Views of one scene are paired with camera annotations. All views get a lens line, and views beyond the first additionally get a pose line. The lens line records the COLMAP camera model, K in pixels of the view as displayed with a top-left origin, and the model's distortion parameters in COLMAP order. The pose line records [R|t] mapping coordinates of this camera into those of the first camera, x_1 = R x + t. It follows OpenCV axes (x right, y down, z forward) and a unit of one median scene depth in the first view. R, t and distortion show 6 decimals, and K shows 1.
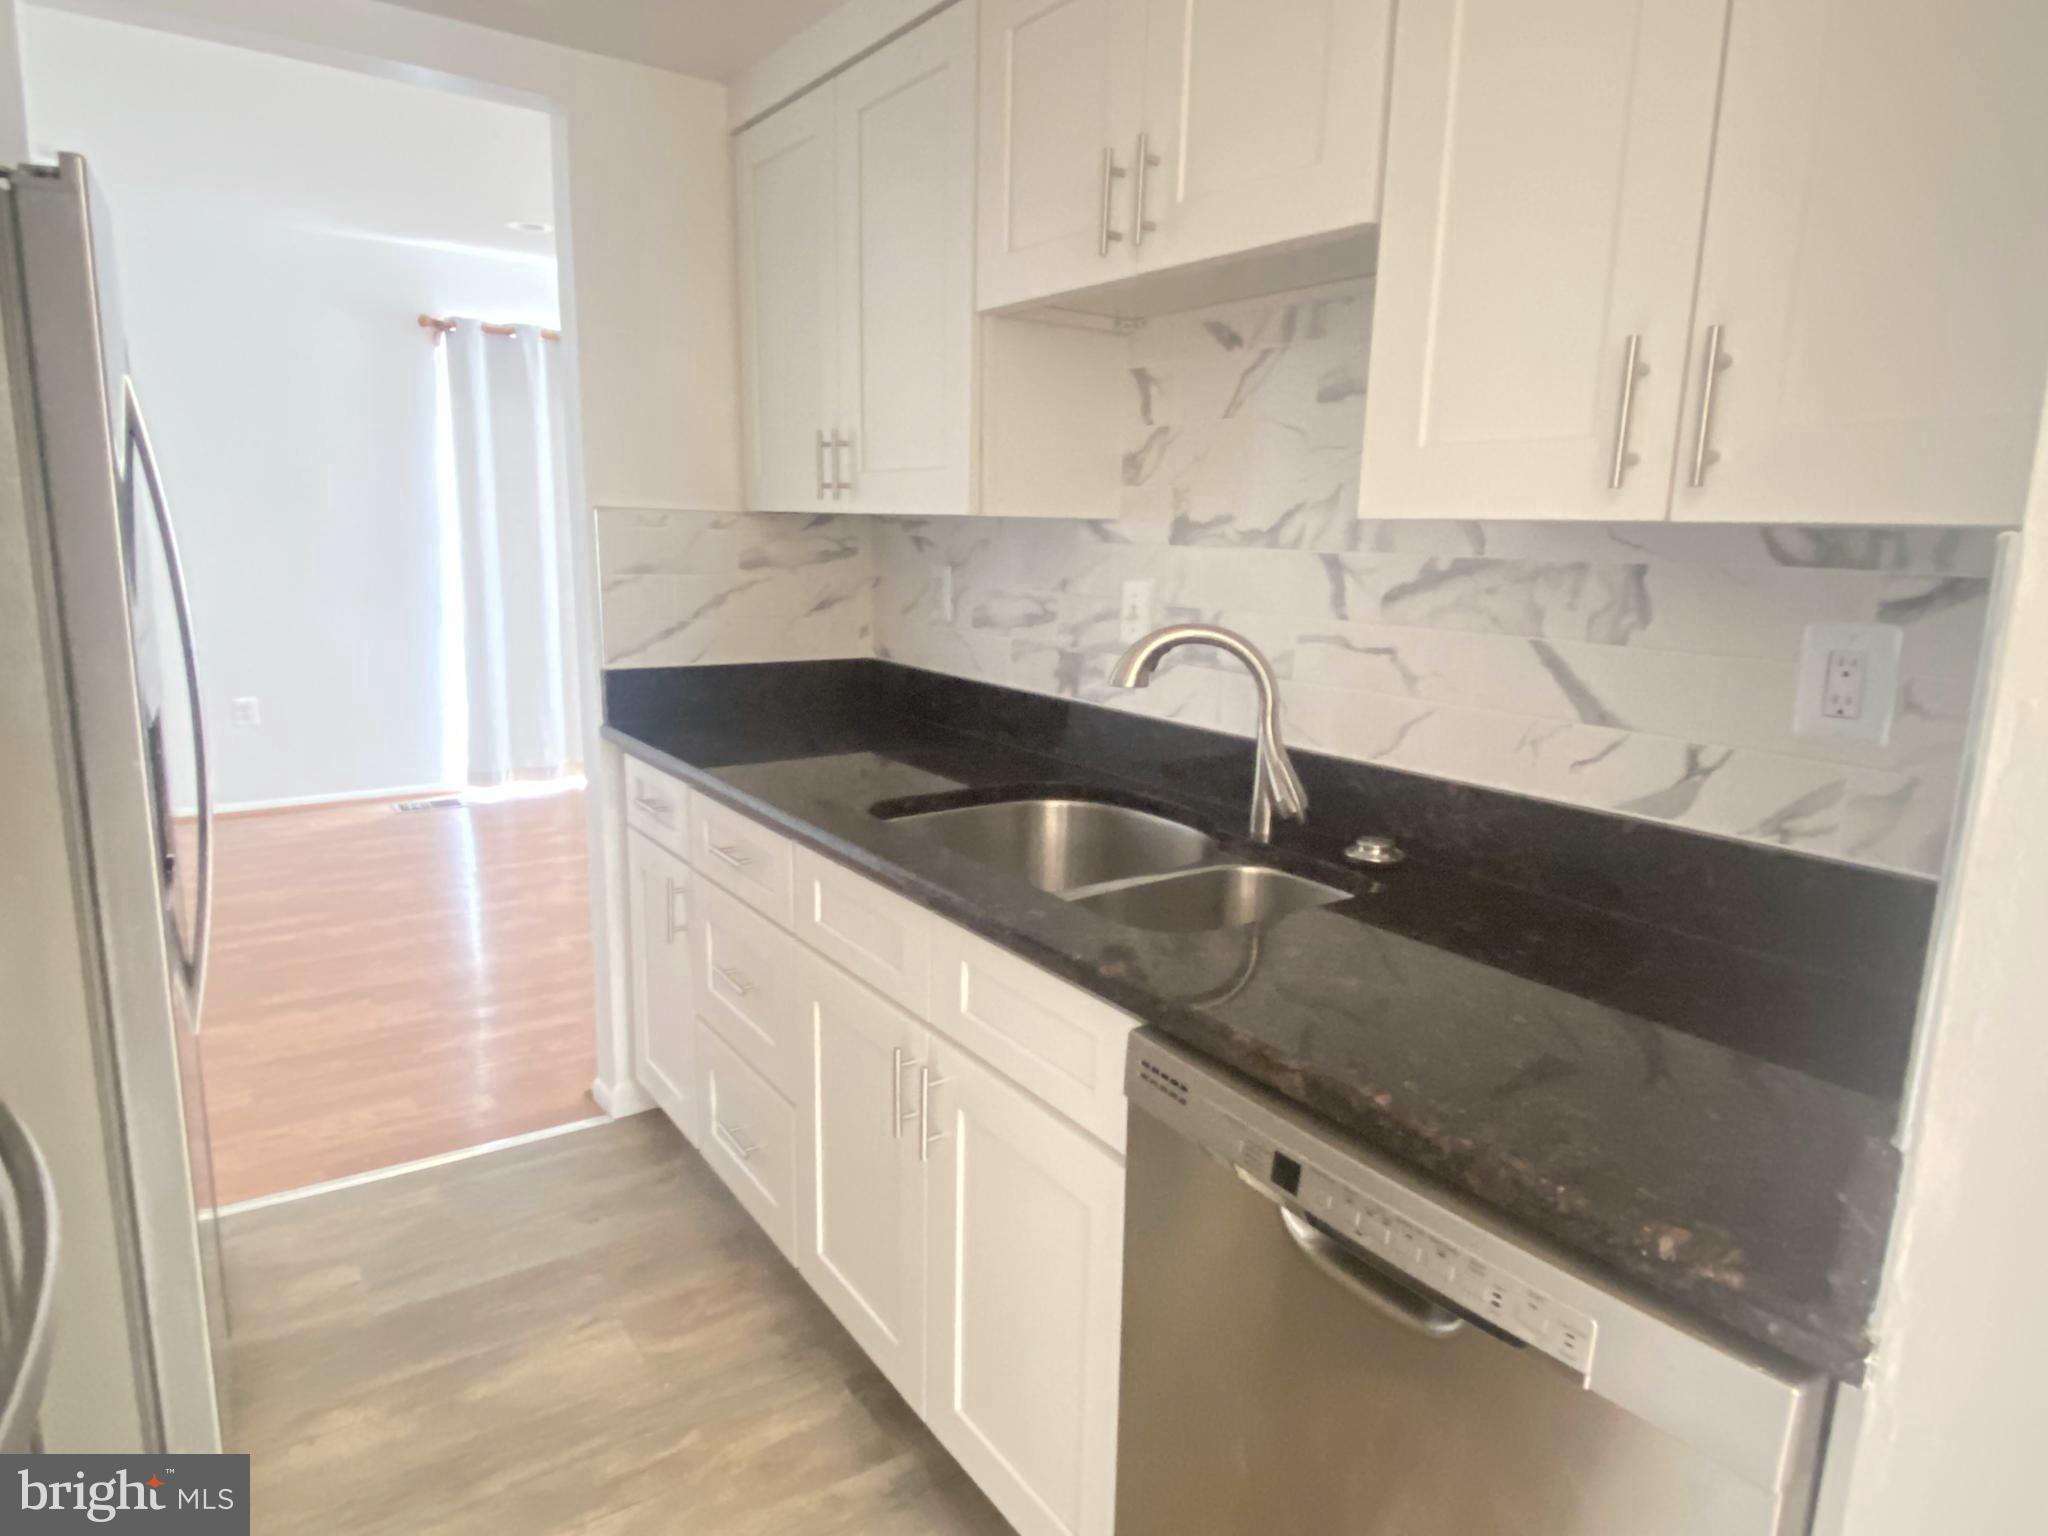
lens RADIAL K [[1204.9, 0, 1025.8], [0, 1204.9, 766.9], [0, 0, 1]] dist [-0.001572, -0.000285]
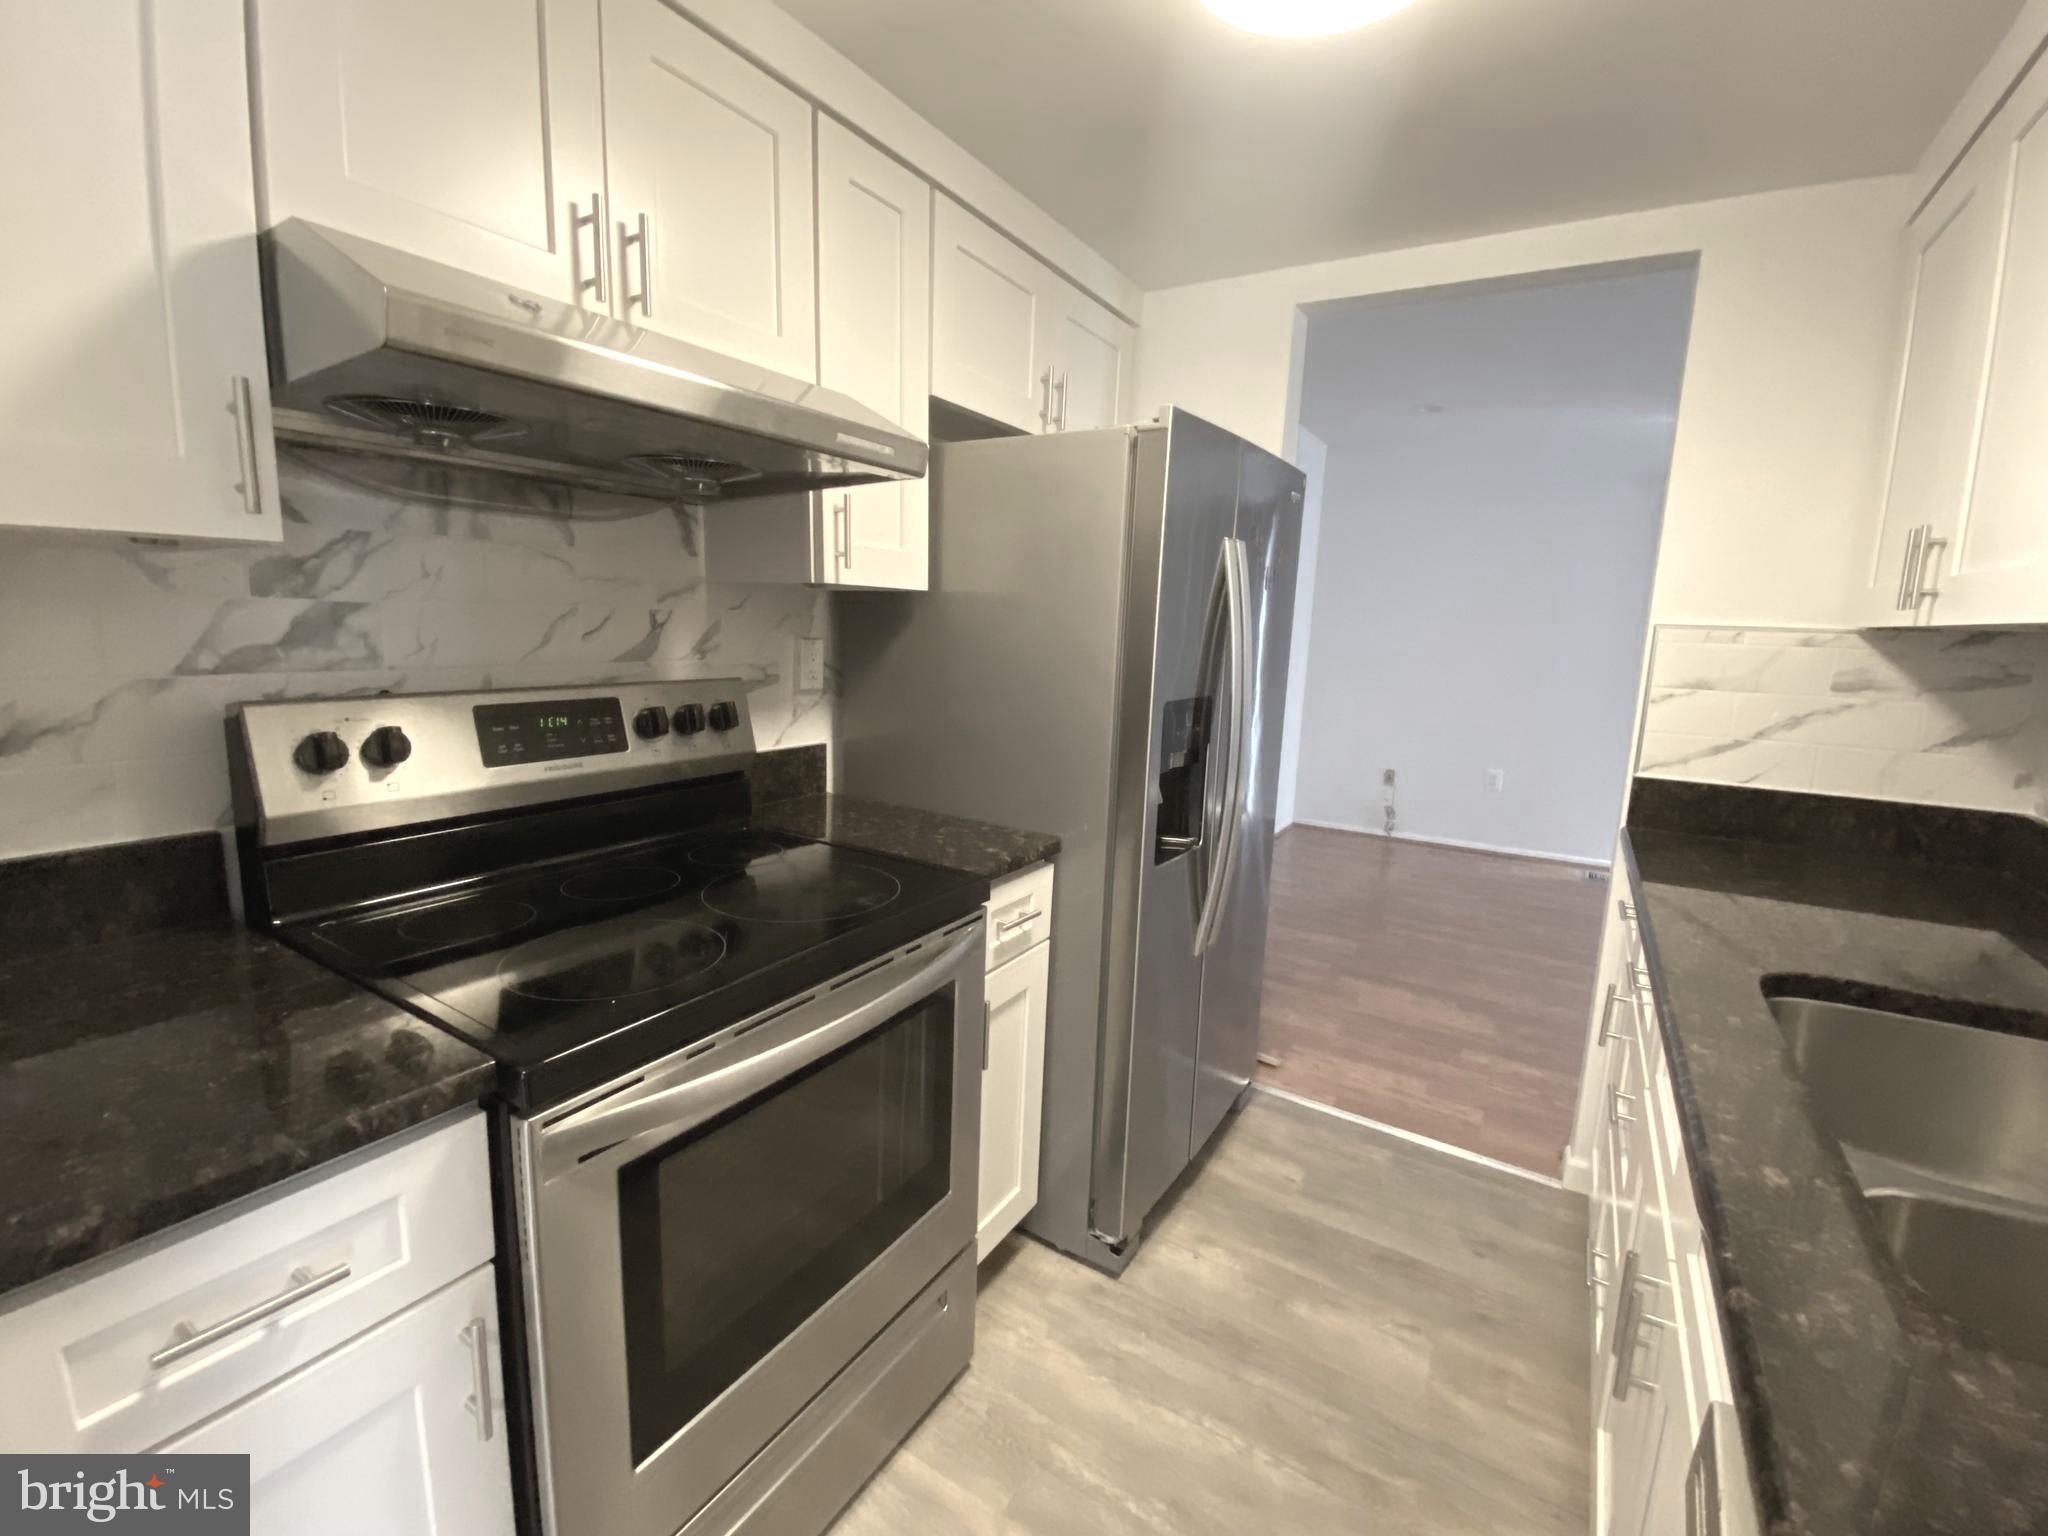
lens RADIAL K [[890.5, 0, 1018.7], [0, 890.5, 763.2], [0, 0, 1]] dist [0.001088, -0.000080]
pose [[0.381826, 0.134640, -0.914375, 0.152457], [-0.203818, 0.977242, 0.058787, -0.026380], [0.901481, 0.163919, 0.400578, 0.189599]]
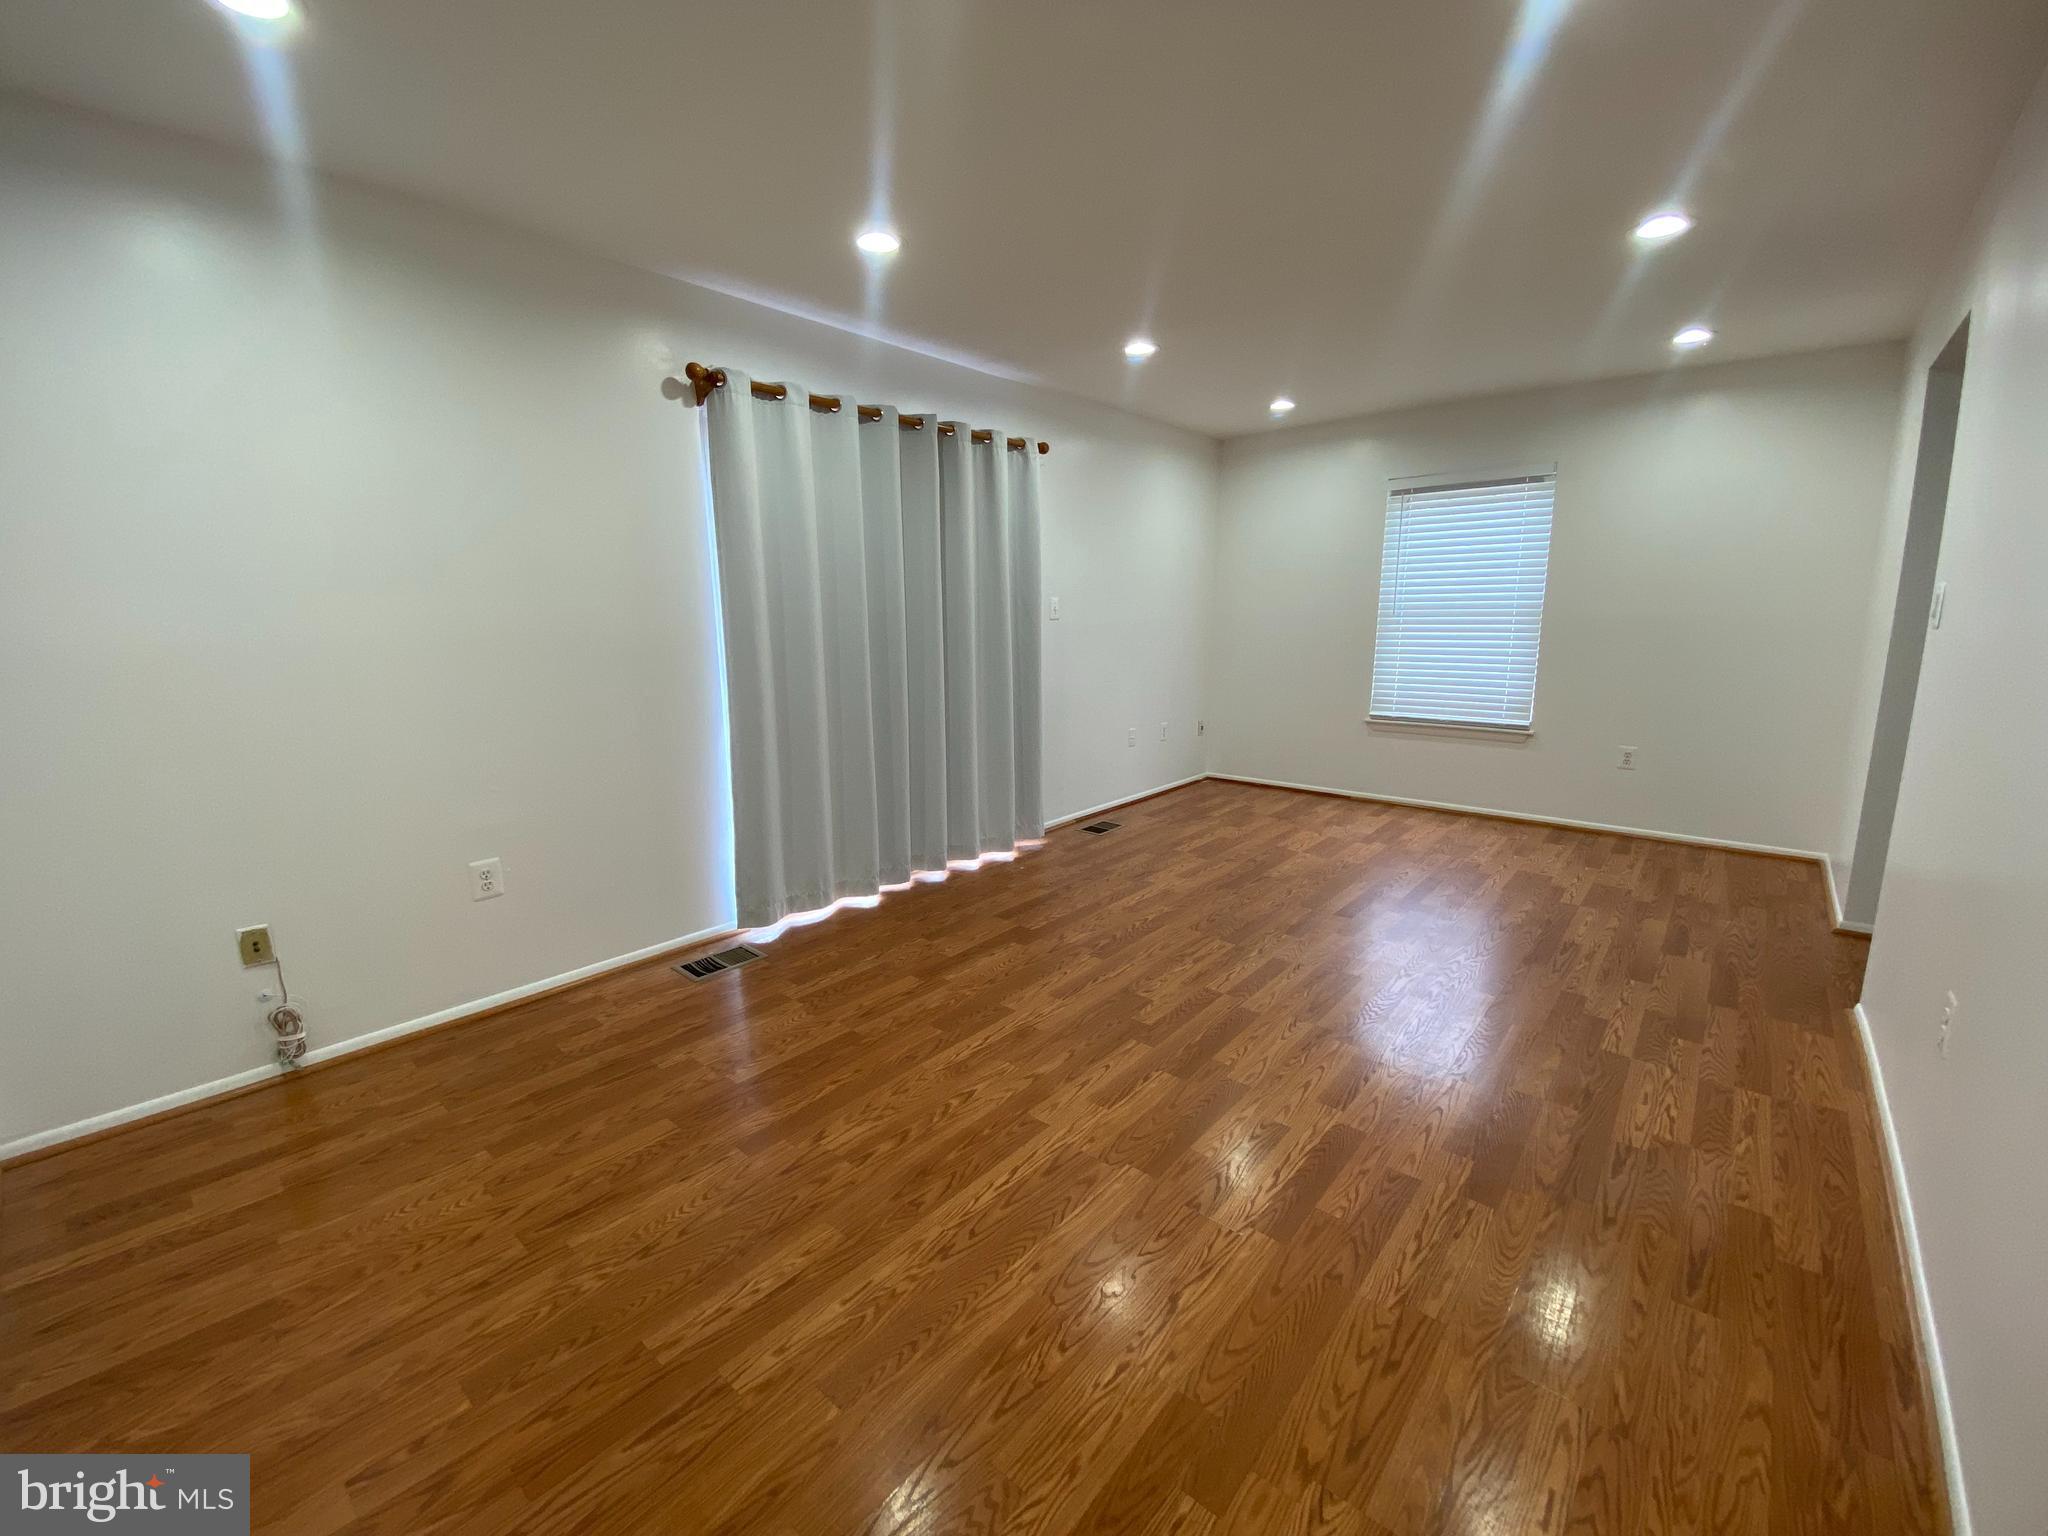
lens RADIAL K [[845.4, 0, 1016.7], [0, 845.4, 761.9], [0, 0, 1]] dist [-0.001411, -0.005938]
pose [[0.973487, -0.072850, 0.216833, -0.863924], [0.077434, 0.996917, -0.012706, -0.171597], [-0.215239, 0.029160, 0.976126, 0.818556]]
